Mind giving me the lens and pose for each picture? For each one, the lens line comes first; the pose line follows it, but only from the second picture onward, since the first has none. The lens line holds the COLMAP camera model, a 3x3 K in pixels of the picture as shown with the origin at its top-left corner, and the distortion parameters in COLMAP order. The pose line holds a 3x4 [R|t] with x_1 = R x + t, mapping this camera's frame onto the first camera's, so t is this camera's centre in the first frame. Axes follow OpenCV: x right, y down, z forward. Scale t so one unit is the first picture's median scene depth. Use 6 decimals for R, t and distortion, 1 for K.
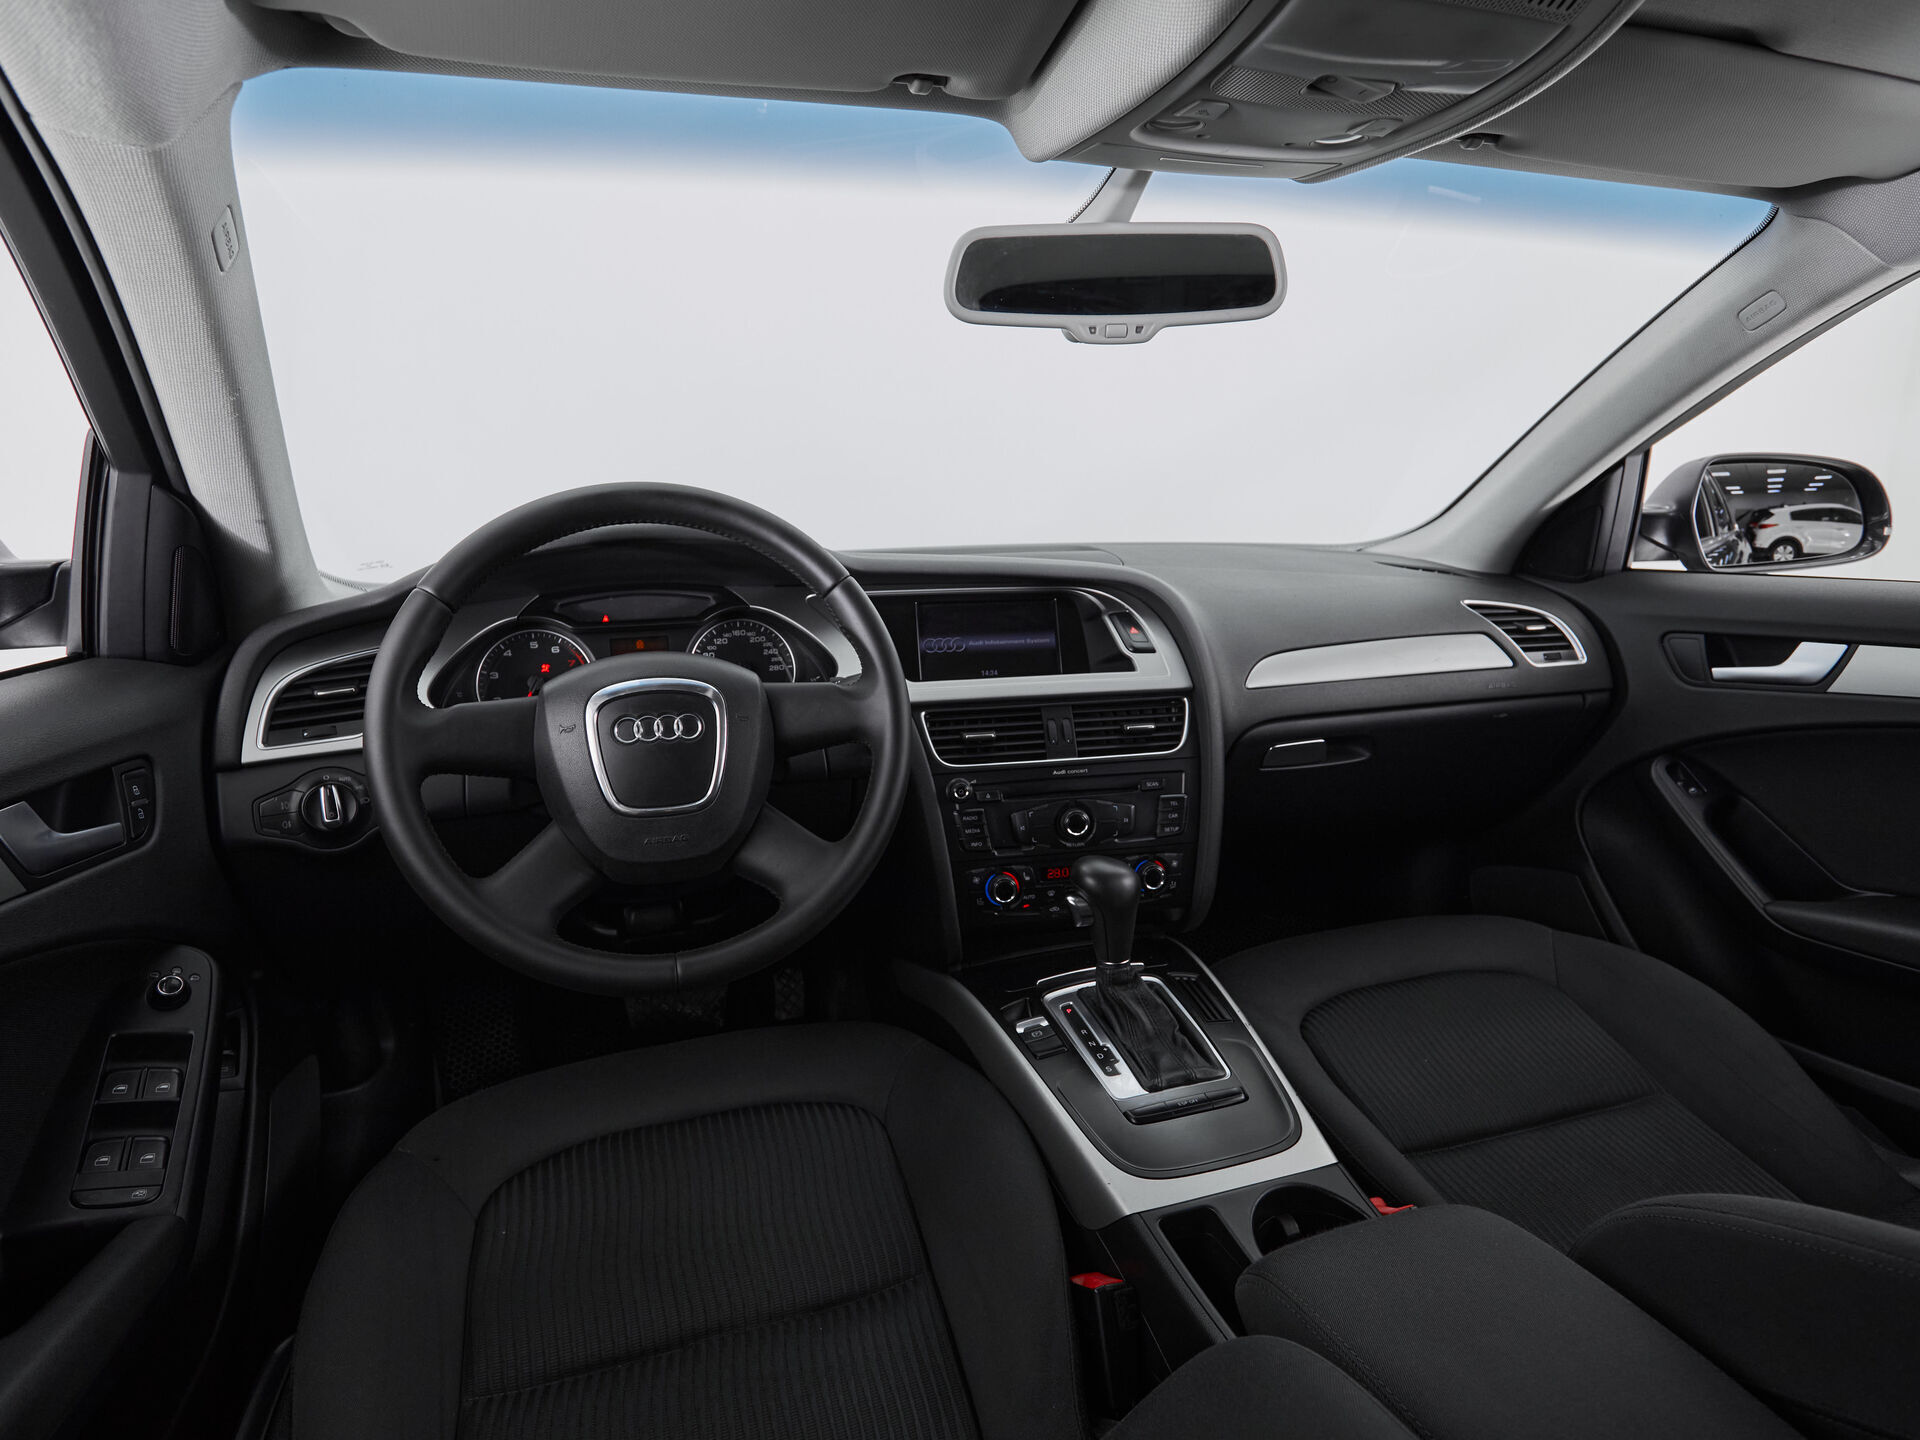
lens RADIAL K [[1052.9, 0, 960.0], [0, 1052.9, 720.0], [0, 0, 1]] dist [-0.005865, -0.000427]
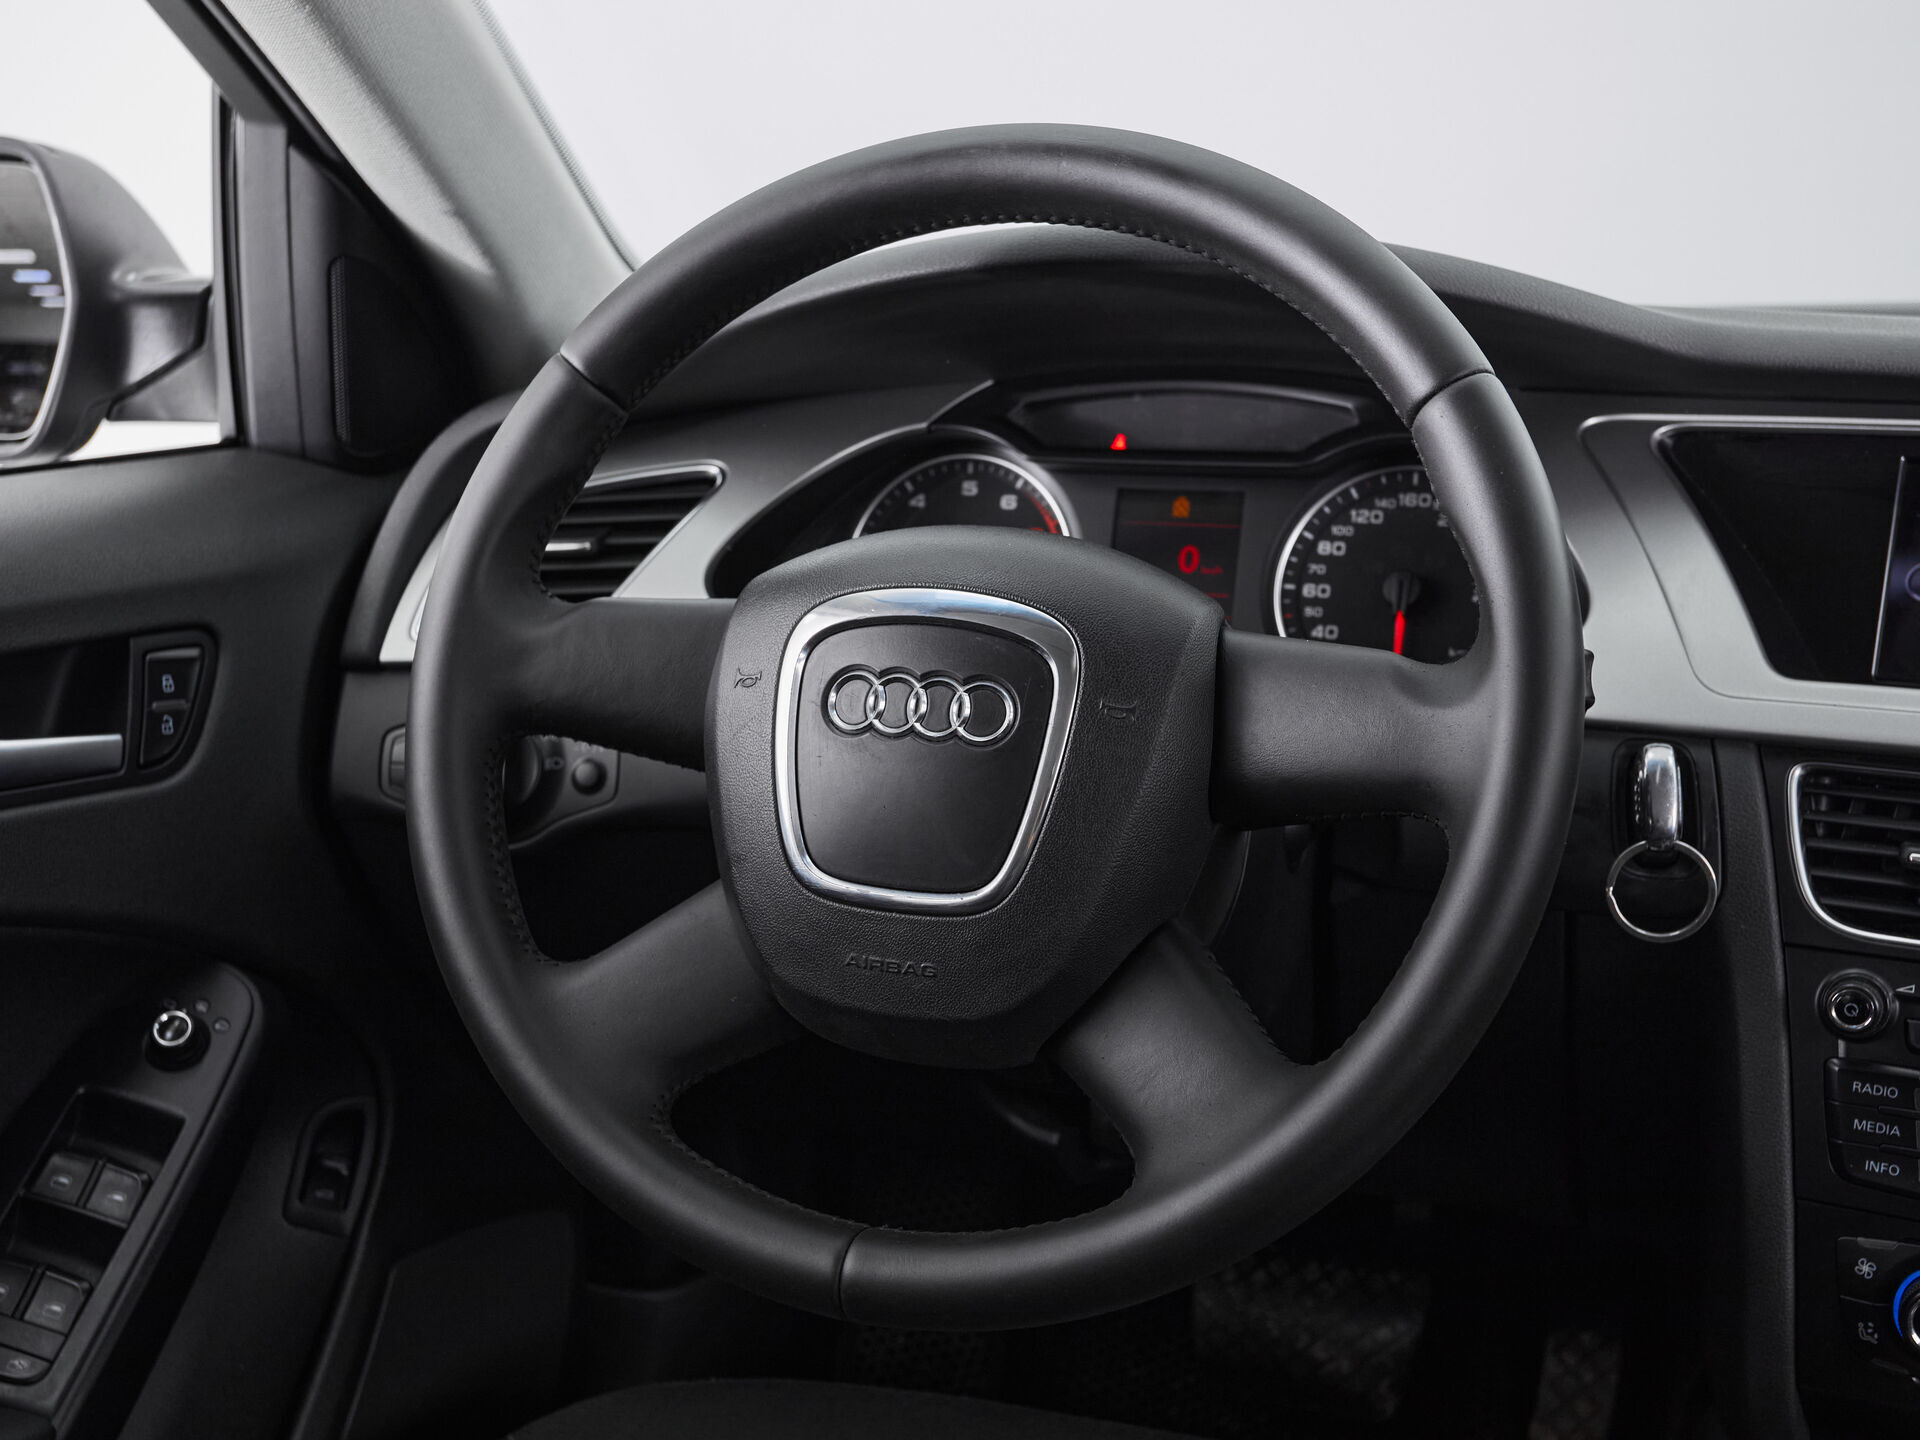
lens RADIAL K [[2271.0, 0, 871.0], [0, 2271.0, 772.1], [0, 0, 1]] dist [0.007804, 0.062190]
pose [[0.754683, 0.161179, -0.635984, 0.219612], [-0.128648, 0.986890, 0.097452, -0.040352], [0.643354, 0.008273, 0.765524, 0.210559]]
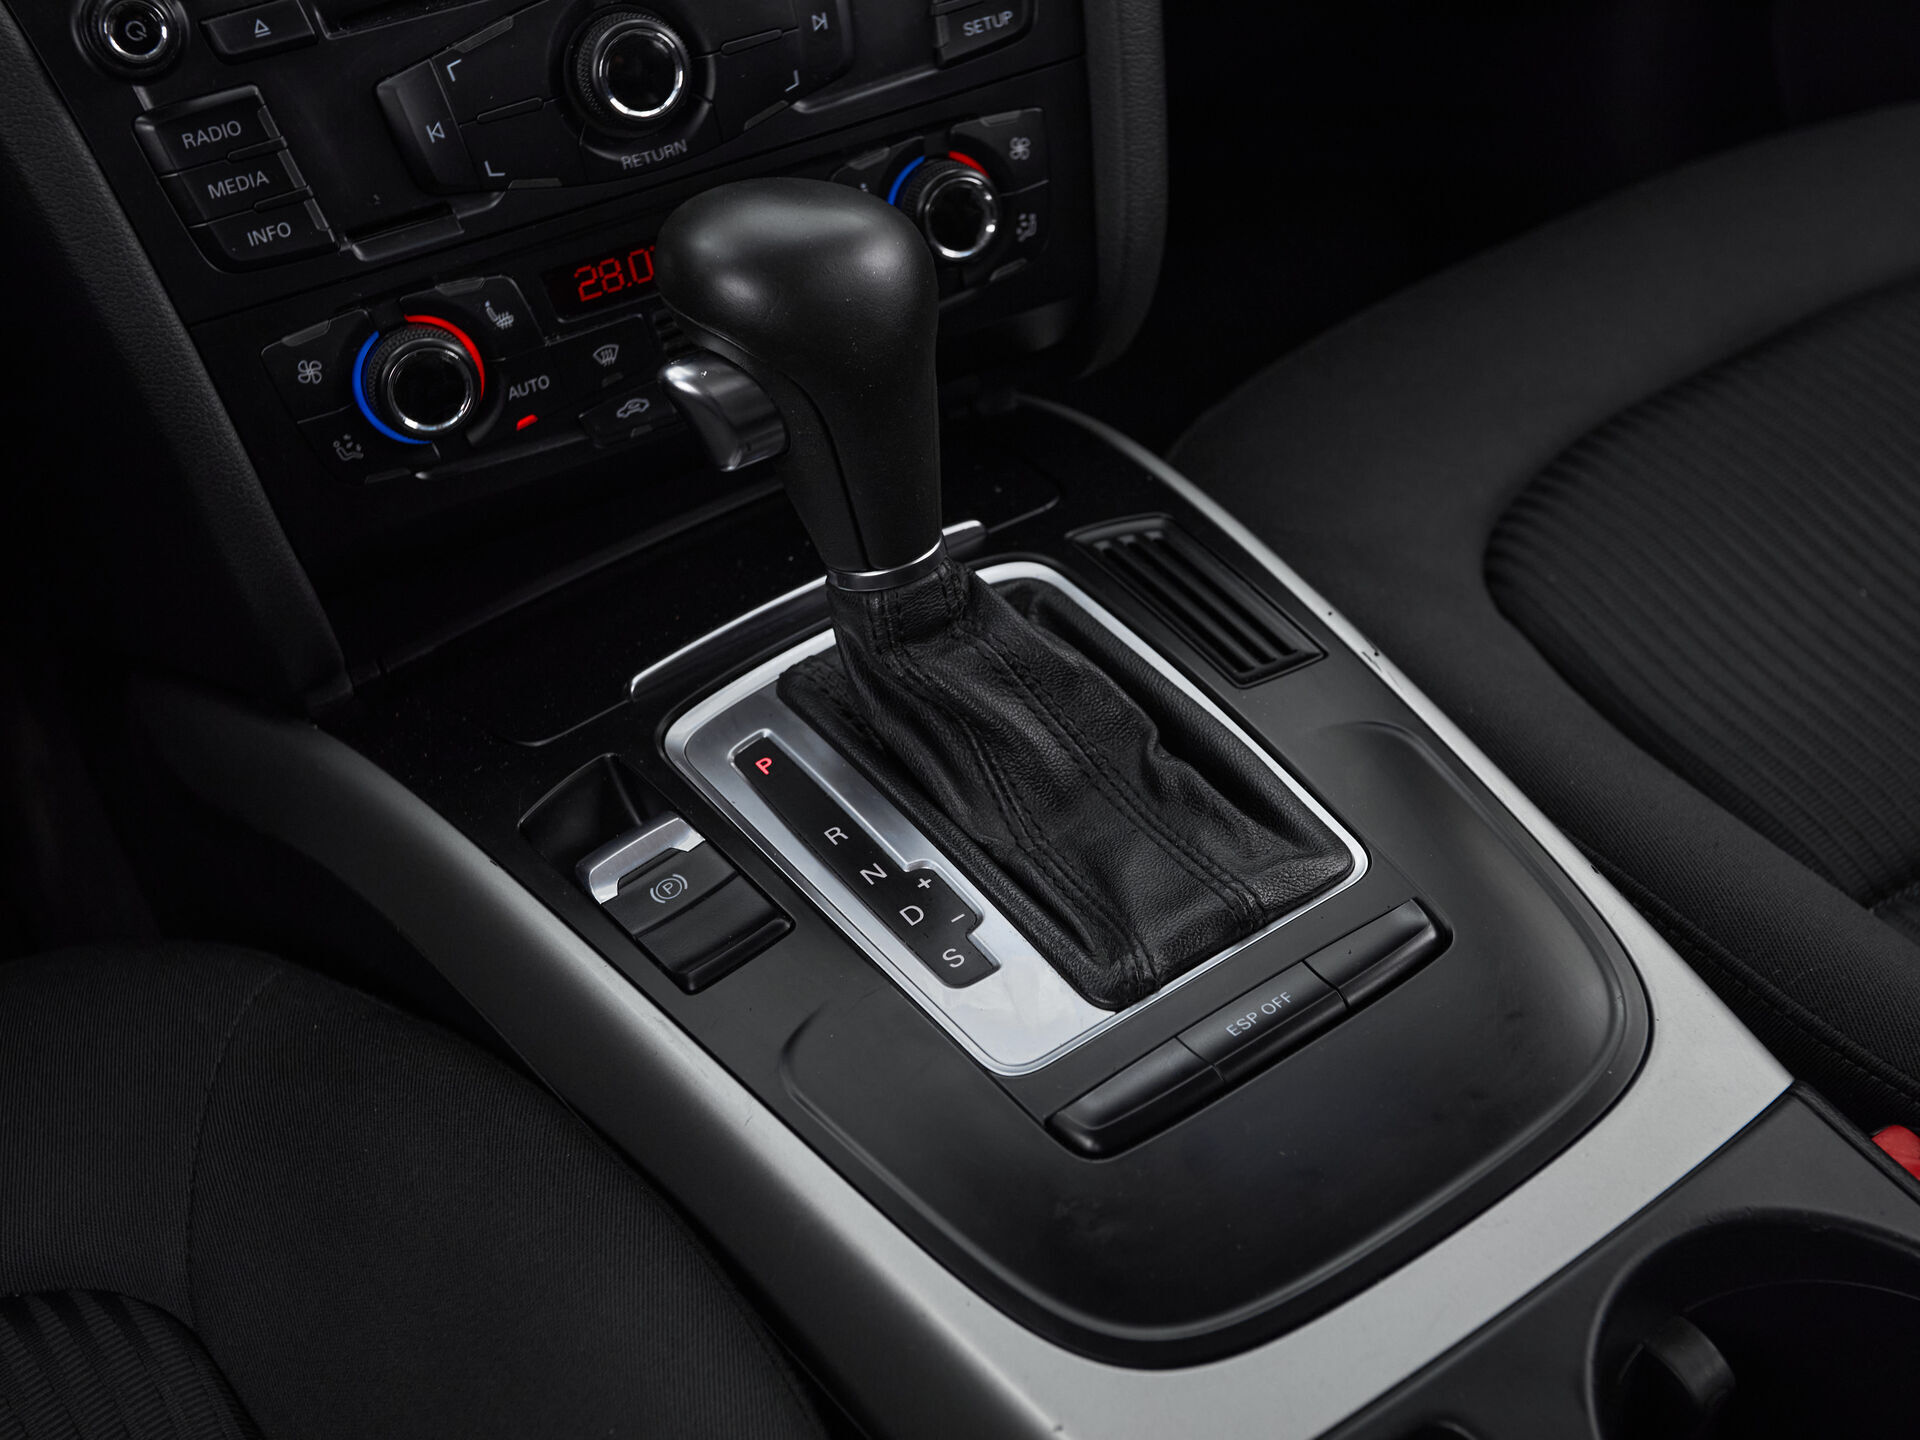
lens RADIAL K [[2312.1, 0, 1002.6], [0, 2312.1, 721.0], [0, 0, 1]] dist [0.020376, 0.036886]
pose [[0.950500, -0.252673, 0.180848, 0.052487], [0.171363, 0.911771, 0.373239, 0.046642], [-0.259199, -0.323773, 0.909938, 0.407592]]
